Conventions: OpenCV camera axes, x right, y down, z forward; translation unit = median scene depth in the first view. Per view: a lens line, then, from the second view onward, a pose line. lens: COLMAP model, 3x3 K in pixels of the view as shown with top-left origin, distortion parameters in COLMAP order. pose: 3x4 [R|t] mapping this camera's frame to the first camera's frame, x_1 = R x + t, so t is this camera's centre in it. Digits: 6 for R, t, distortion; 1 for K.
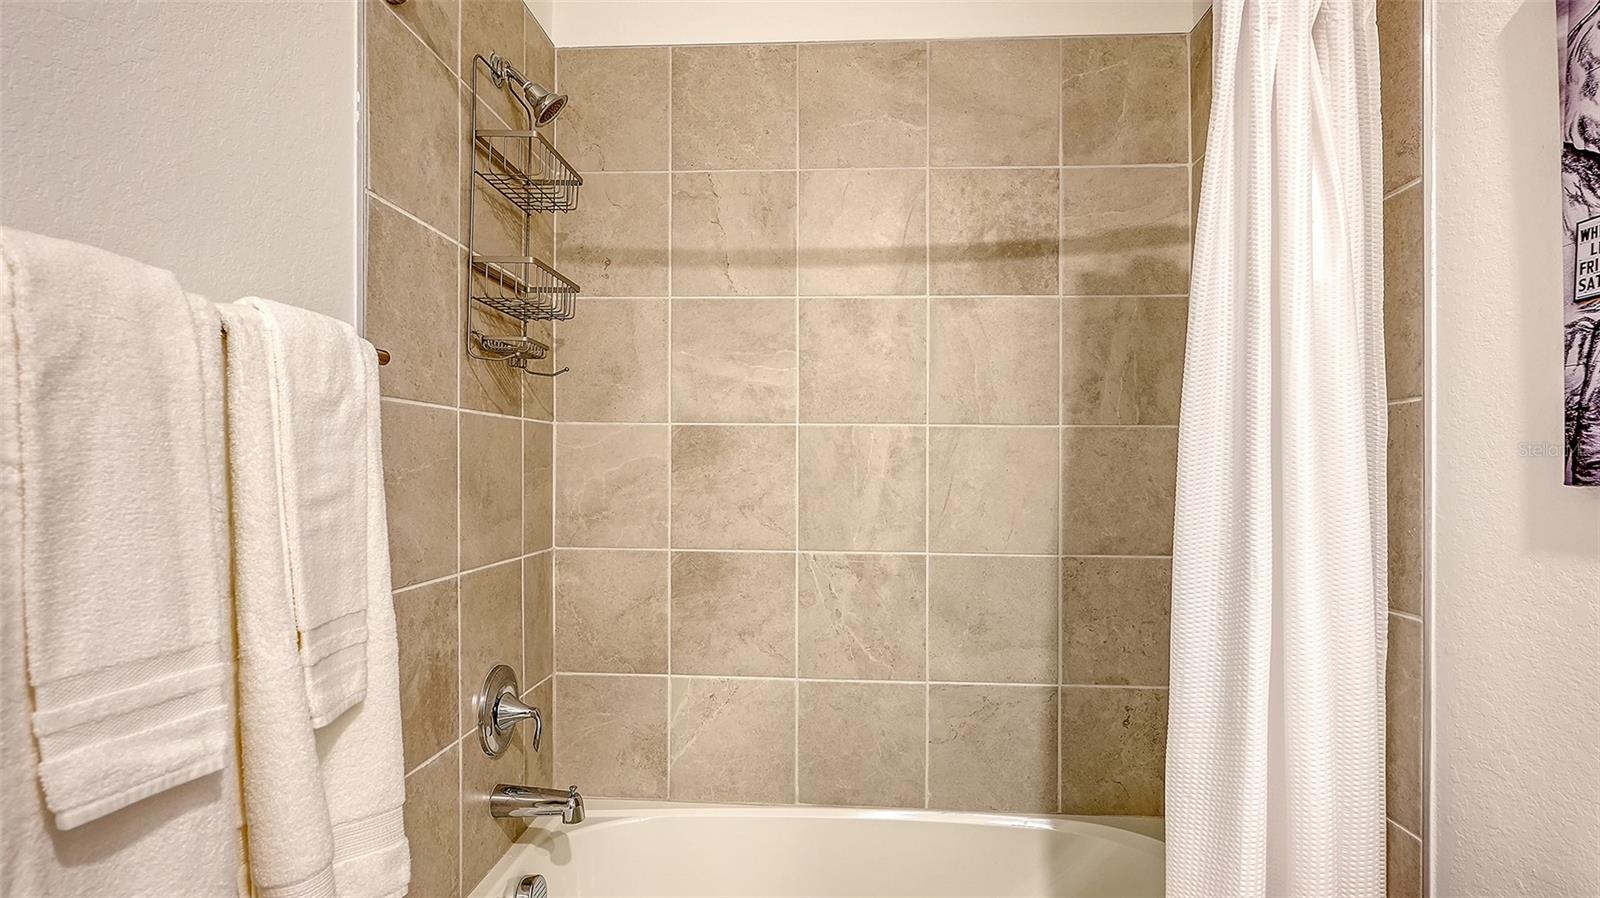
lens RADIAL K [[835.6, 0, 837.0], [0, 835.6, 471.4], [0, 0, 1]] dist [-0.000928, 0.002442]
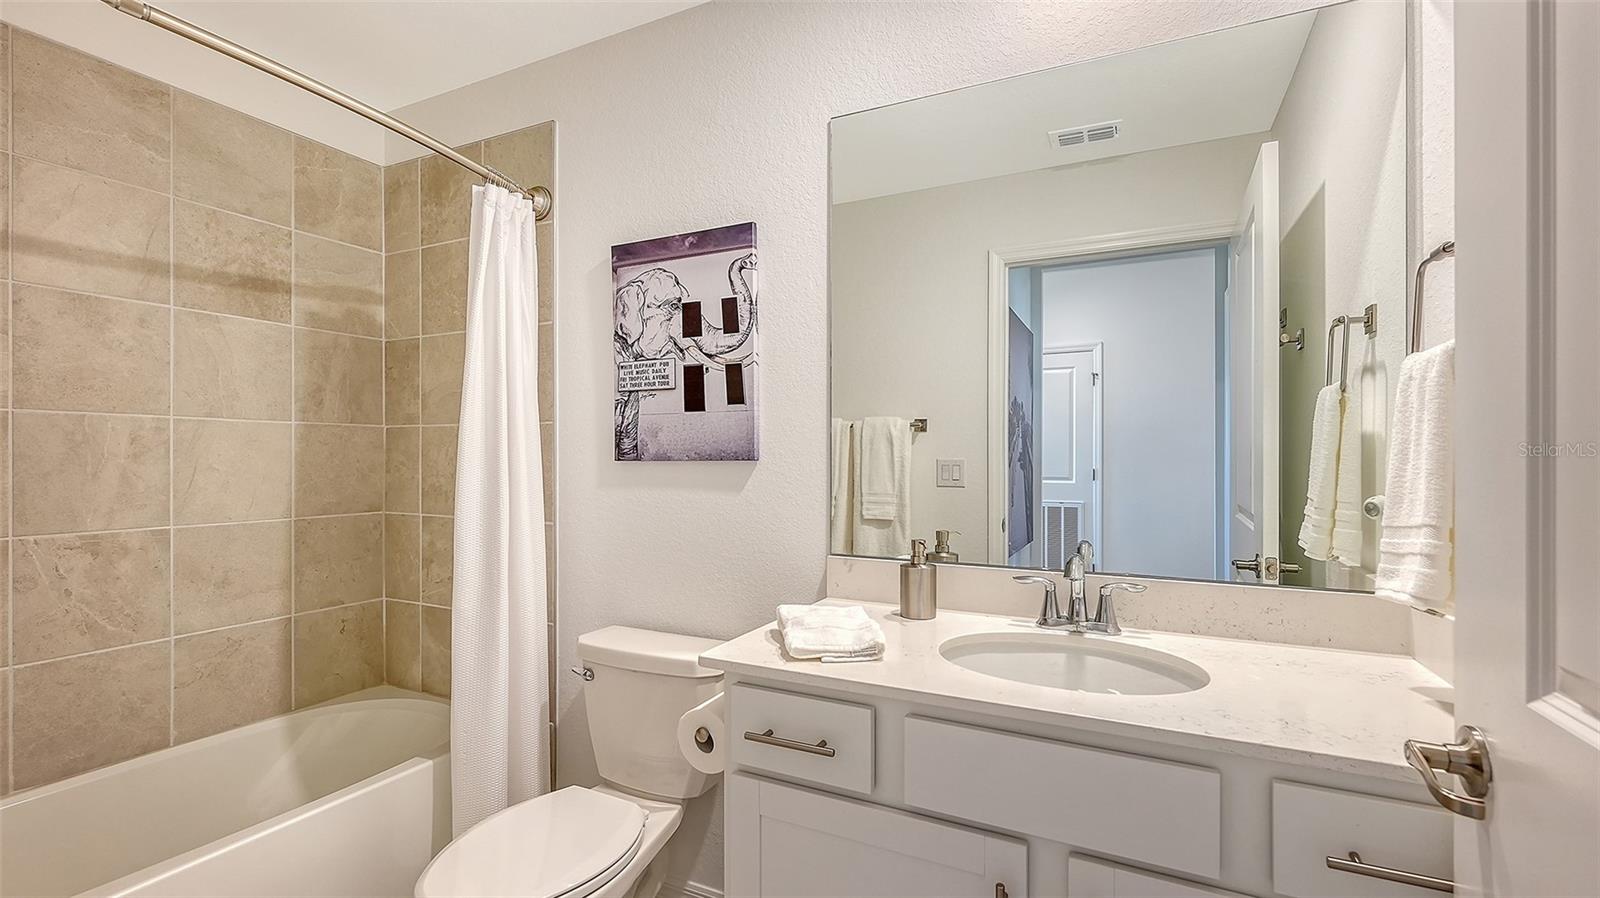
lens RADIAL K [[669.9, 0, 801.2], [0, 669.9, 452.8], [0, 0, 1]] dist [0.002999, -0.000040]
pose [[0.378519, 0.000003, 0.925593, -0.425989], [0.001220, 0.999999, -0.000502, -0.003685], [-0.925593, 0.001319, 0.378519, -0.167163]]
